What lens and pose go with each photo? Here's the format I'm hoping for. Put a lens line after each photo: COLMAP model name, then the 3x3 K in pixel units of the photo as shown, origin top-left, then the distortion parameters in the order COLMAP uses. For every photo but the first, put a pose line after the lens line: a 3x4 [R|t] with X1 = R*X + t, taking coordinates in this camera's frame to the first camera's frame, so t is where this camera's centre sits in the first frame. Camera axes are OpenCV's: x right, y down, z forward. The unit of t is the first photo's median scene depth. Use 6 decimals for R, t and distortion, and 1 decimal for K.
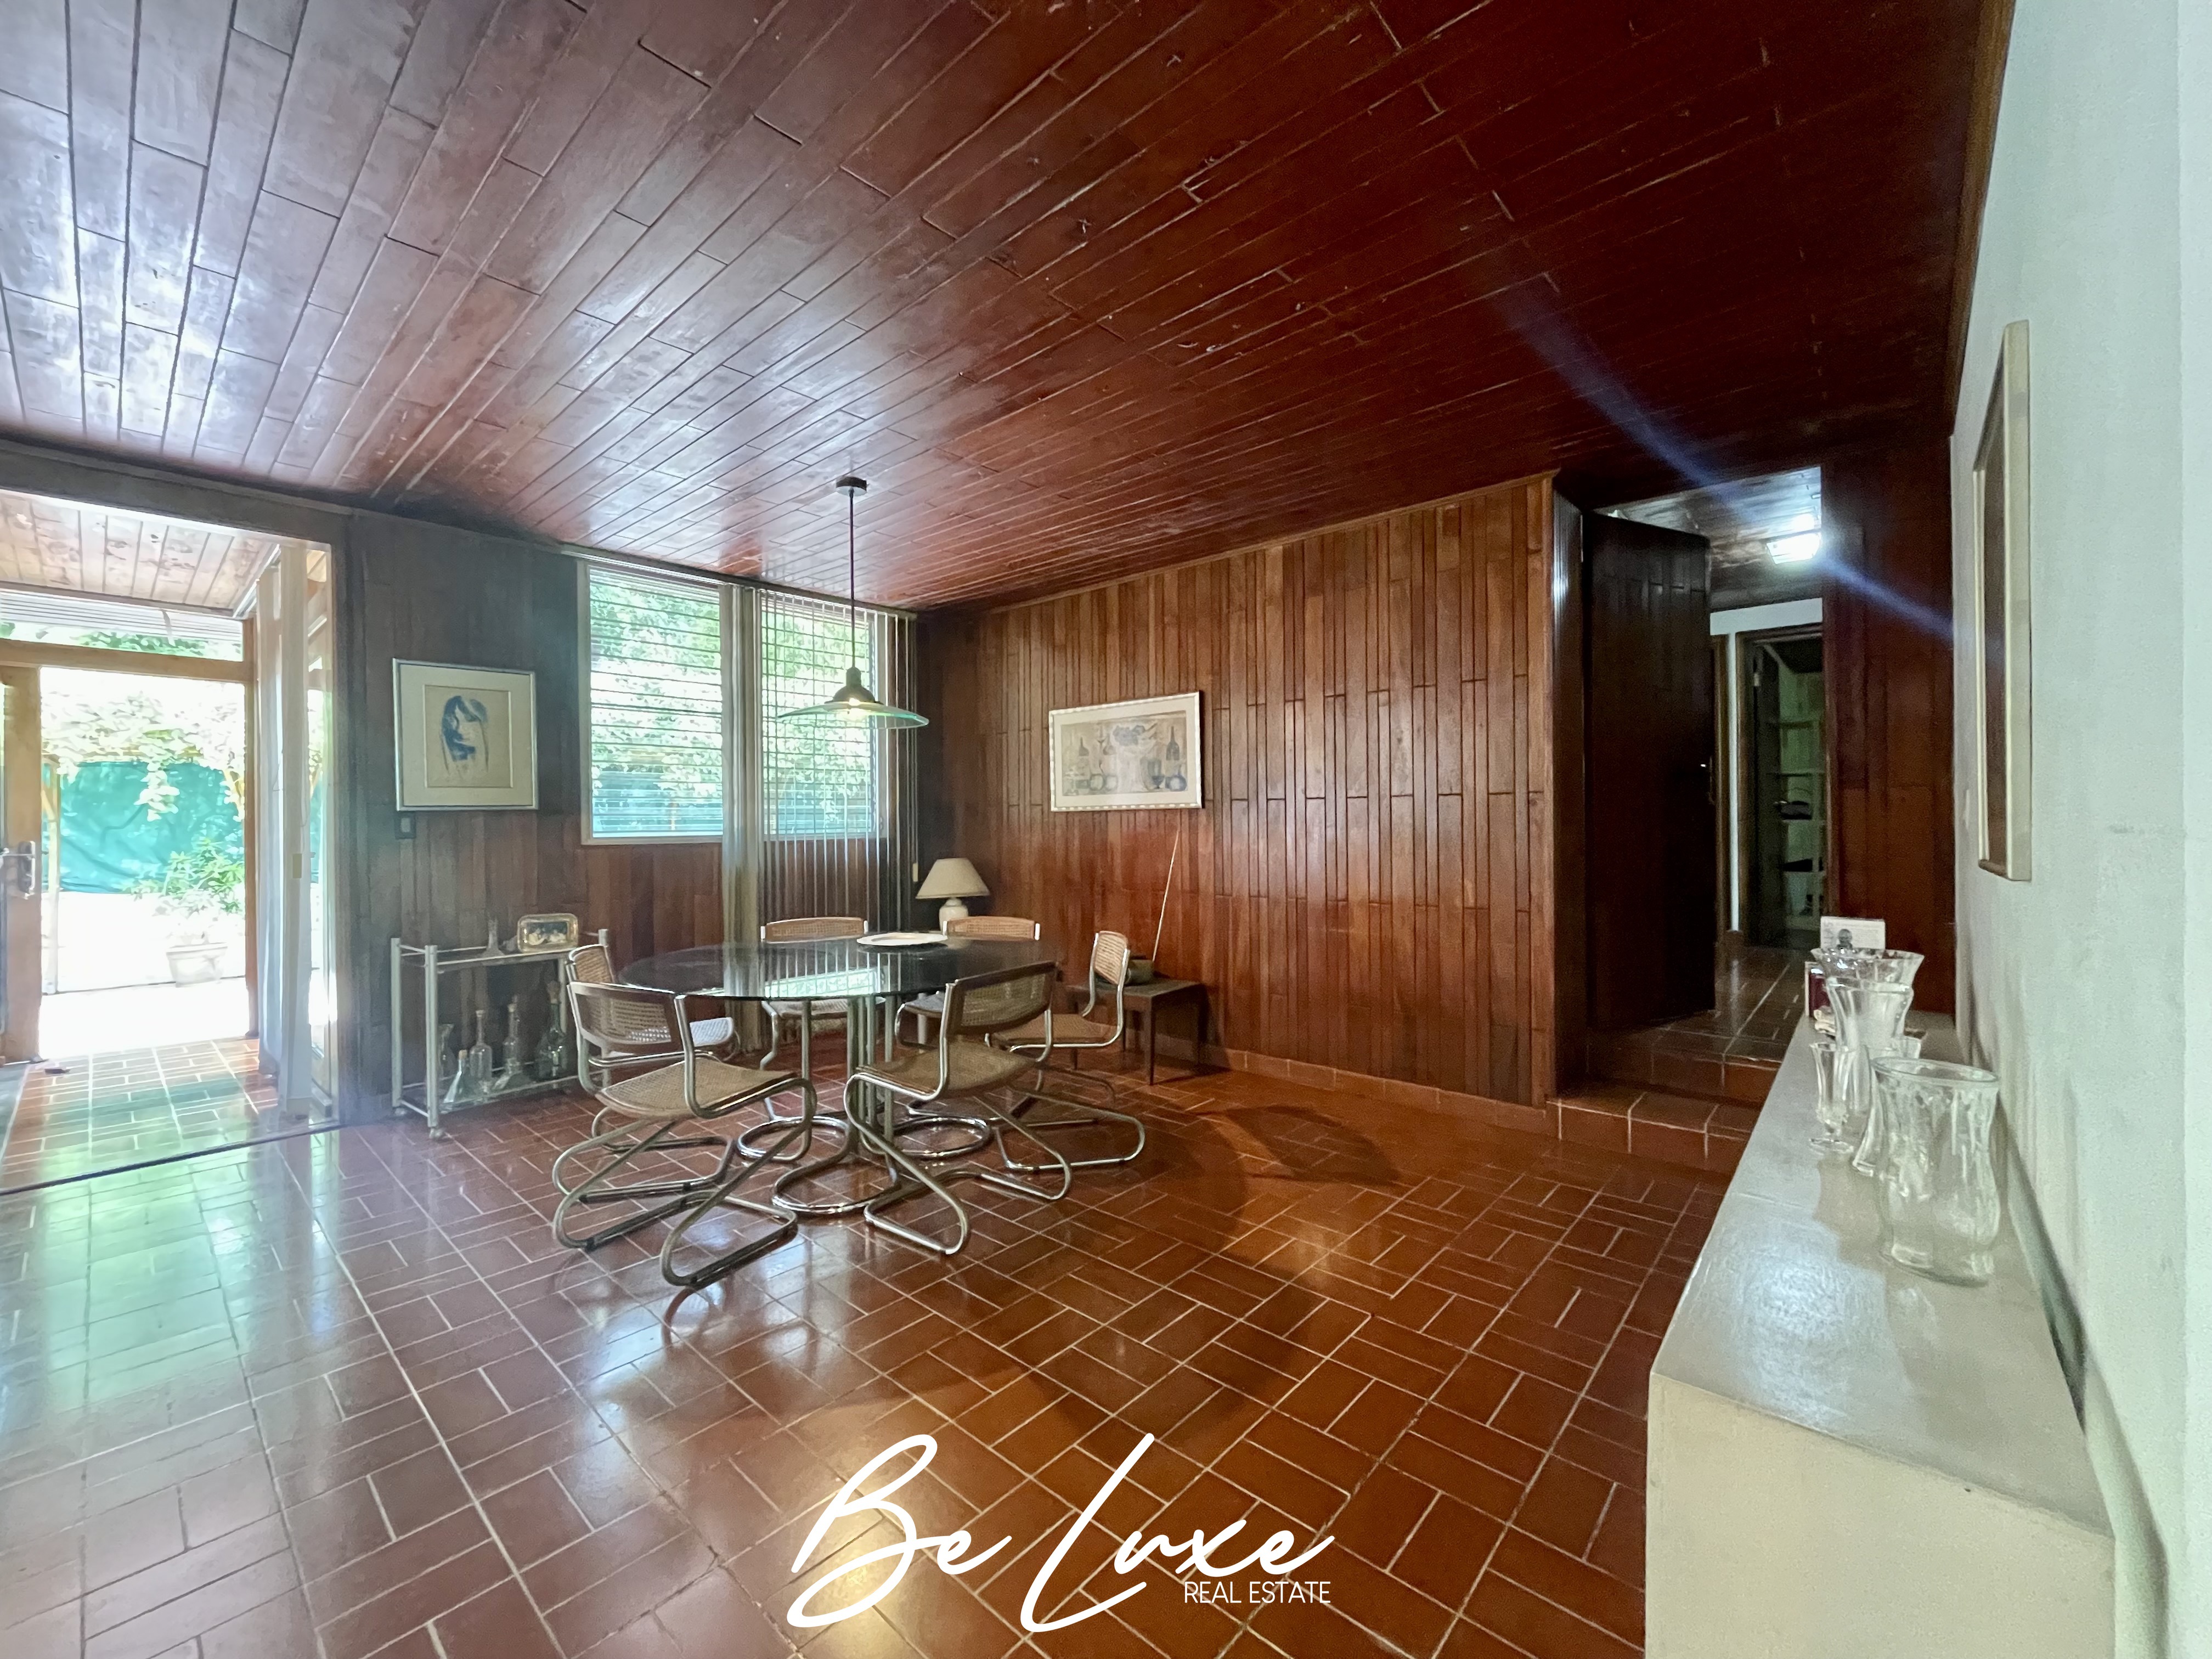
lens RADIAL K [[895.3, 0, 1109.4], [0, 895.3, 829.9], [0, 0, 1]] dist [-0.000008, -0.000676]
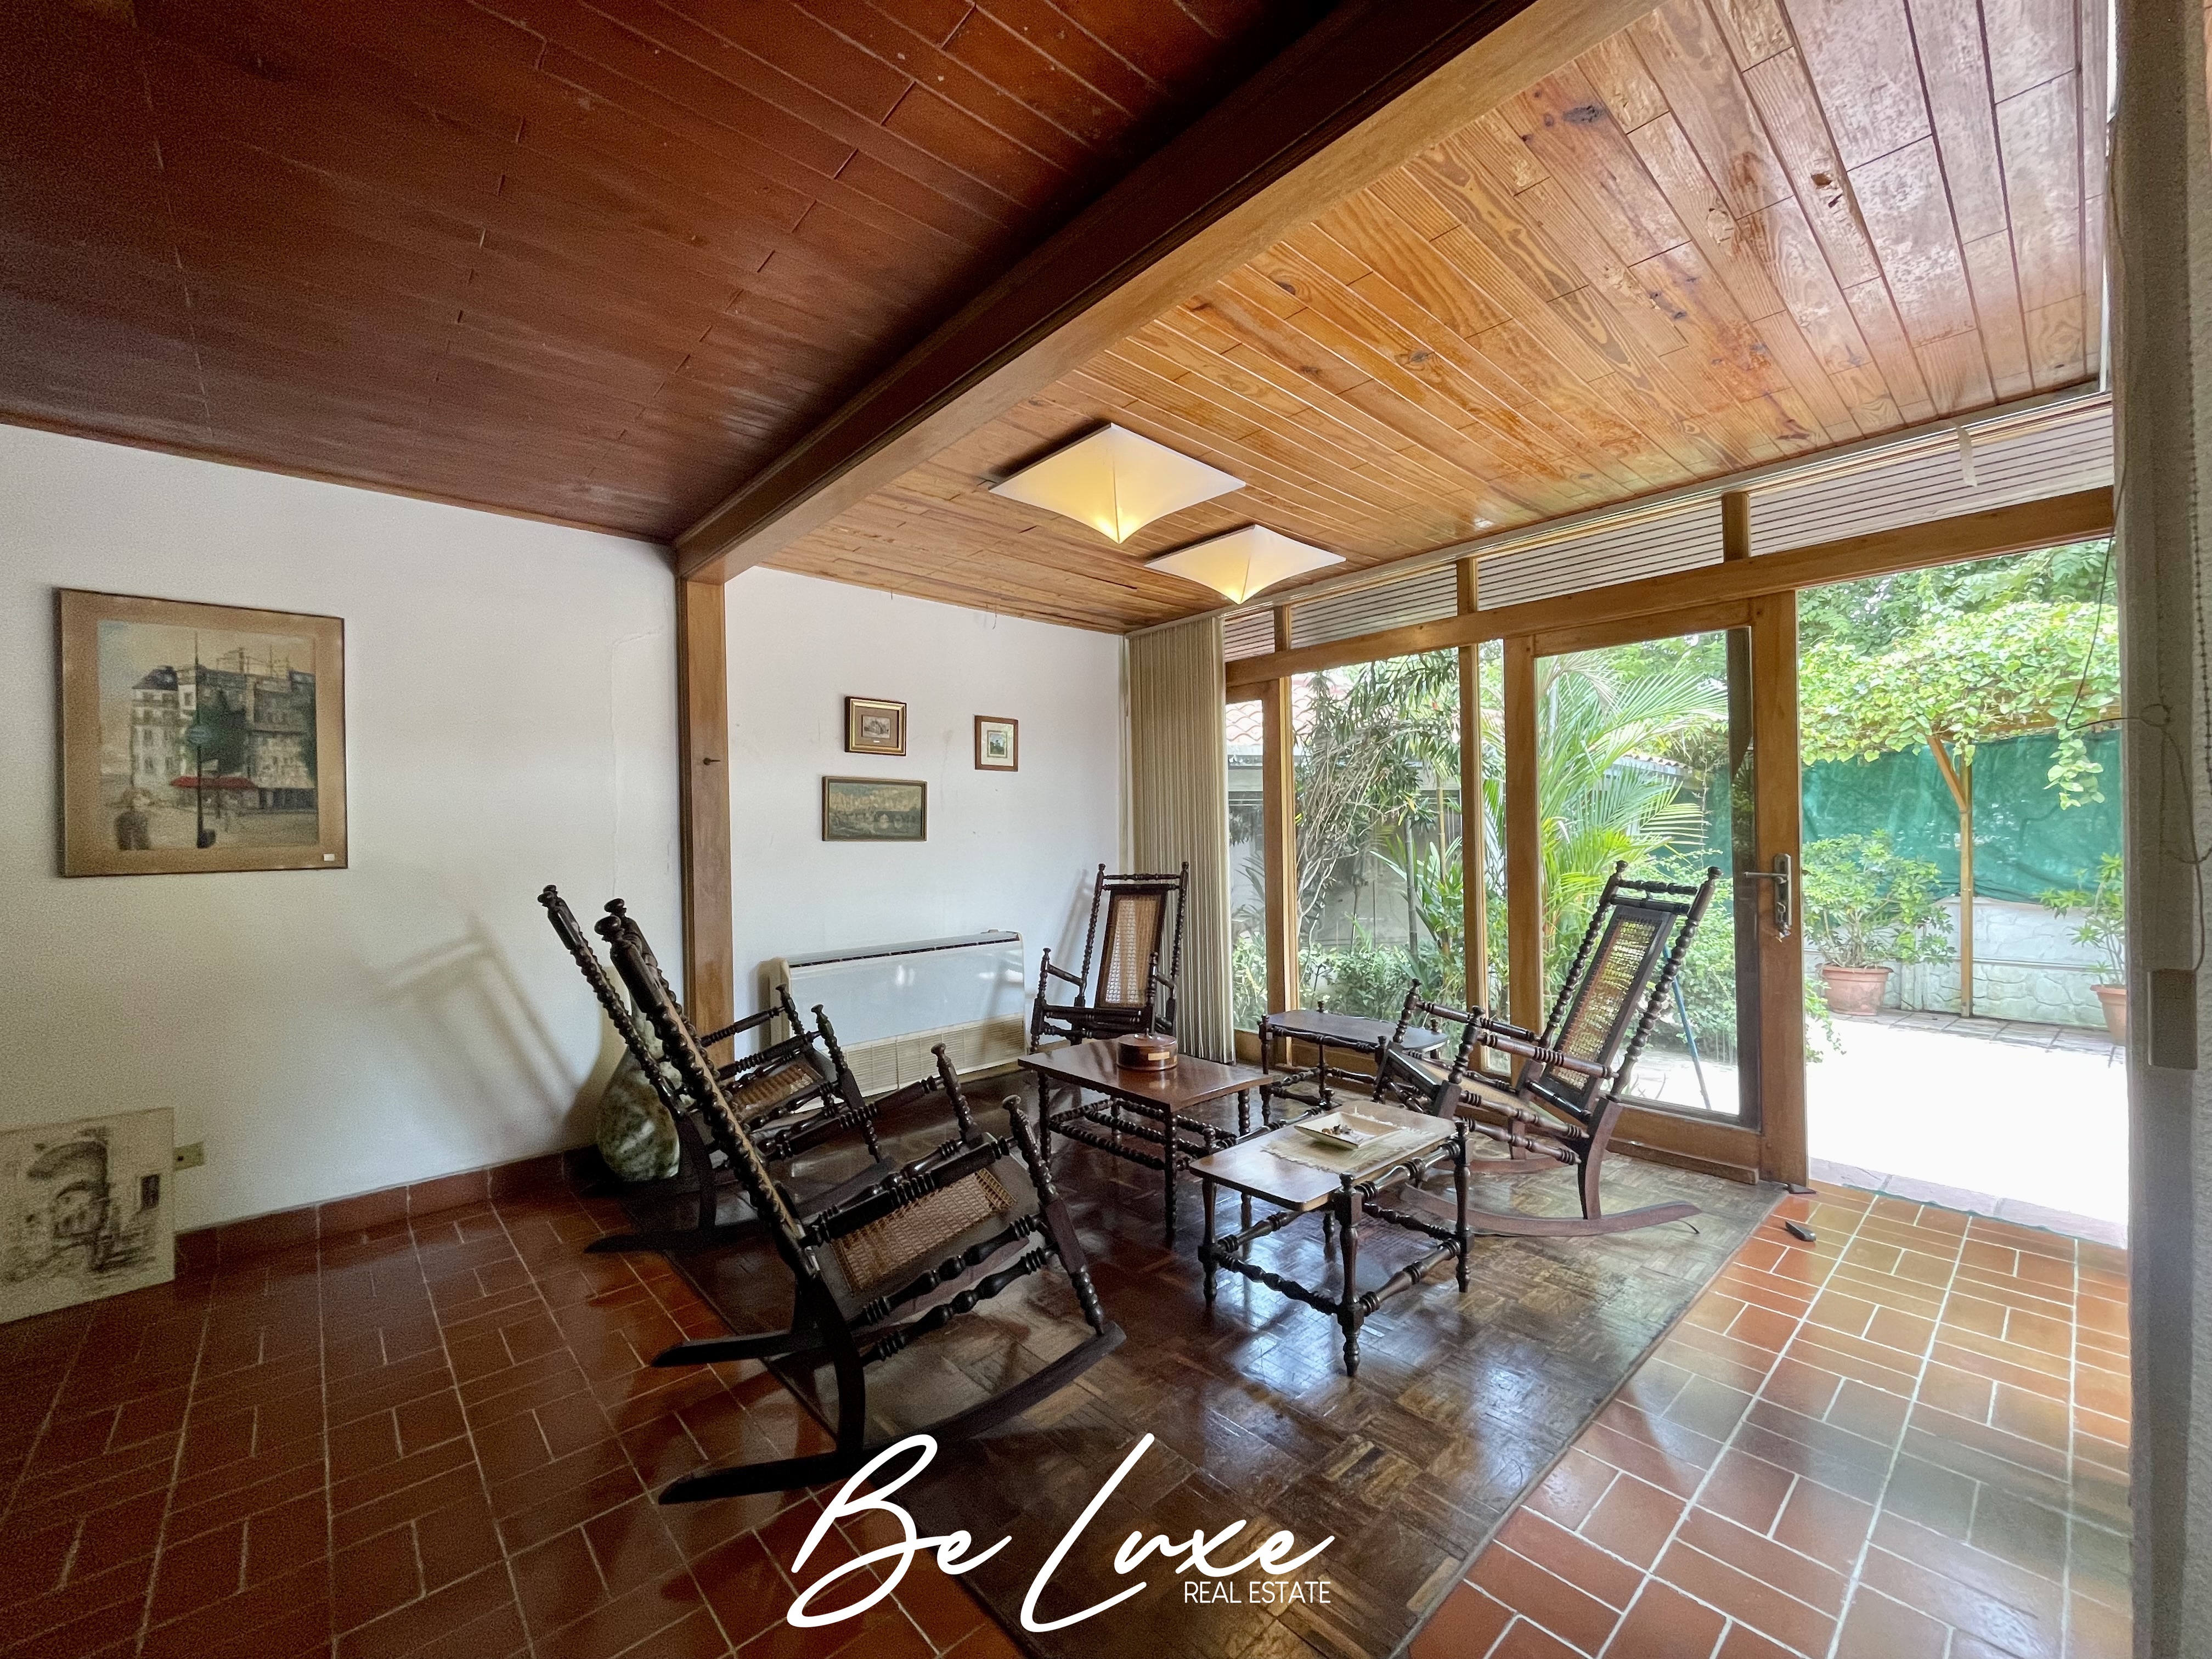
lens RADIAL K [[895.3, 0, 1118.0], [0, 895.3, 824.8], [0, 0, 1]] dist [-0.000008, -0.000676]
pose [[-0.109659, -0.003913, -0.993962, -0.272645], [0.017409, 0.999831, -0.005857, -0.007756], [0.993817, -0.017946, -0.109572, 0.320823]]
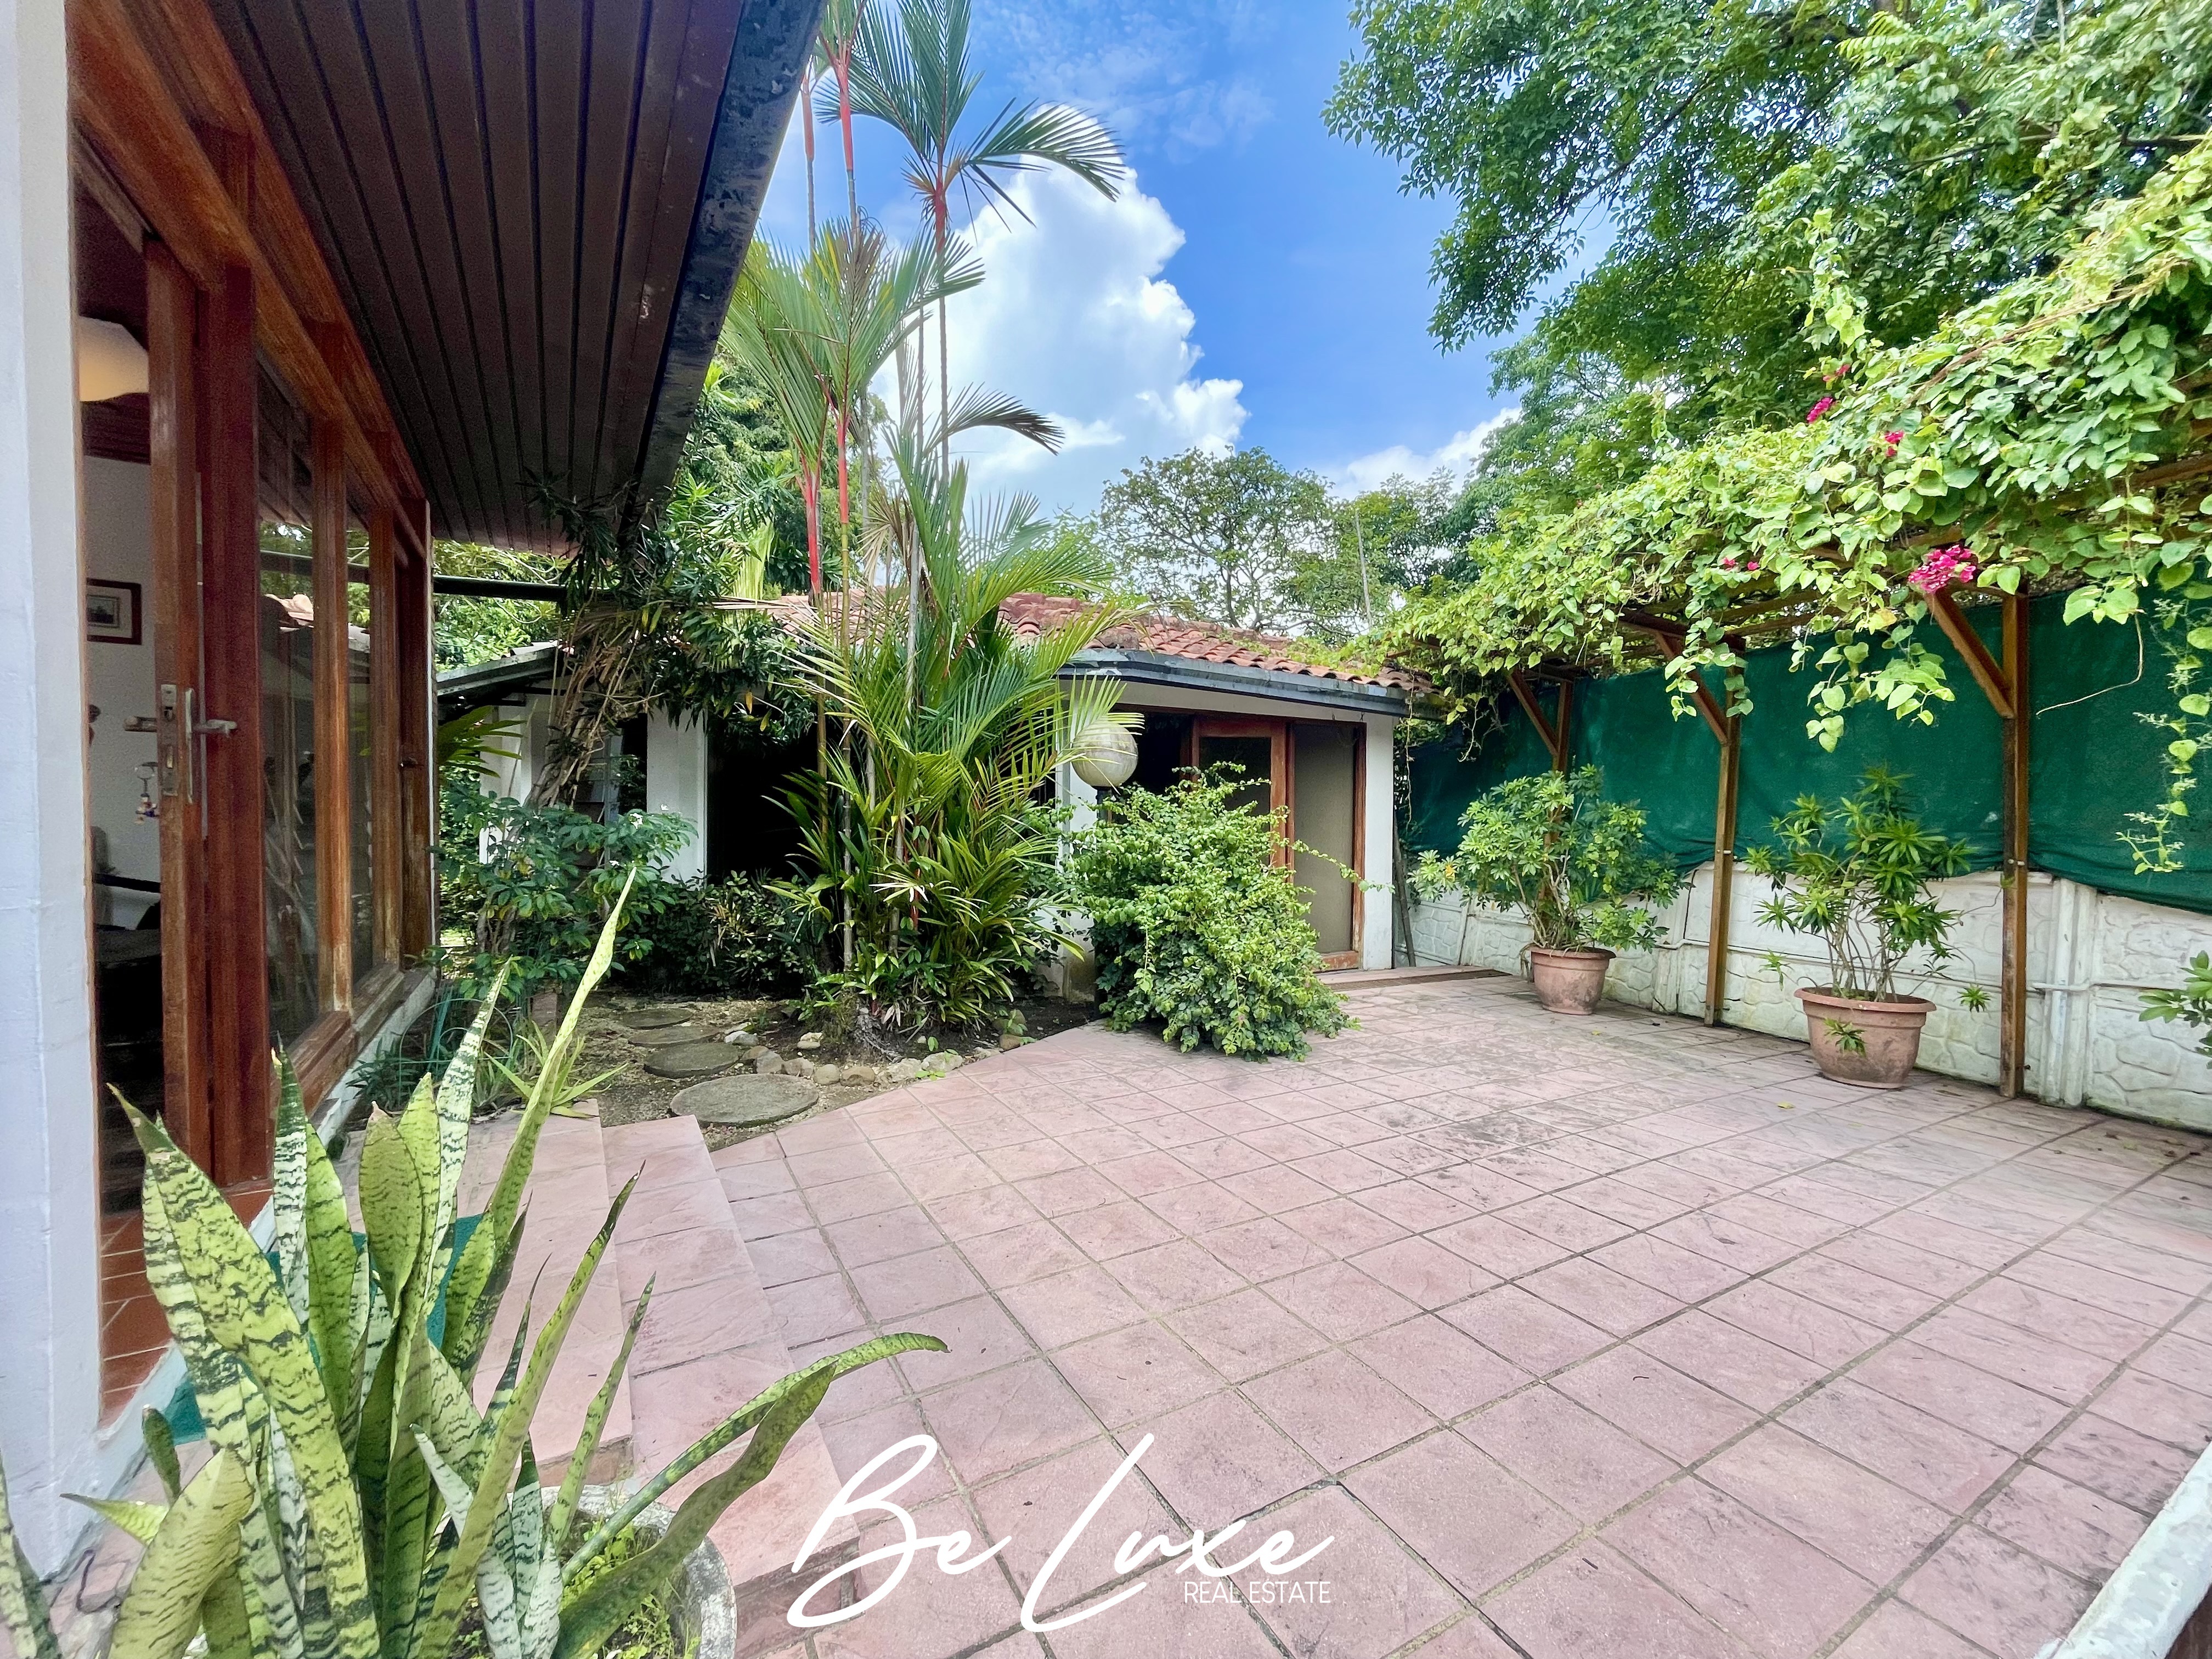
lens RADIAL K [[895.3, 0, 1109.2], [0, 895.3, 831.0], [0, 0, 1]] dist [-0.000008, -0.000676]
pose [[-0.287882, 0.030380, -0.957184, -0.501911], [-0.008614, 0.999374, 0.034310, 0.032881], [0.957627, 0.018122, -0.287440, 0.819183]]
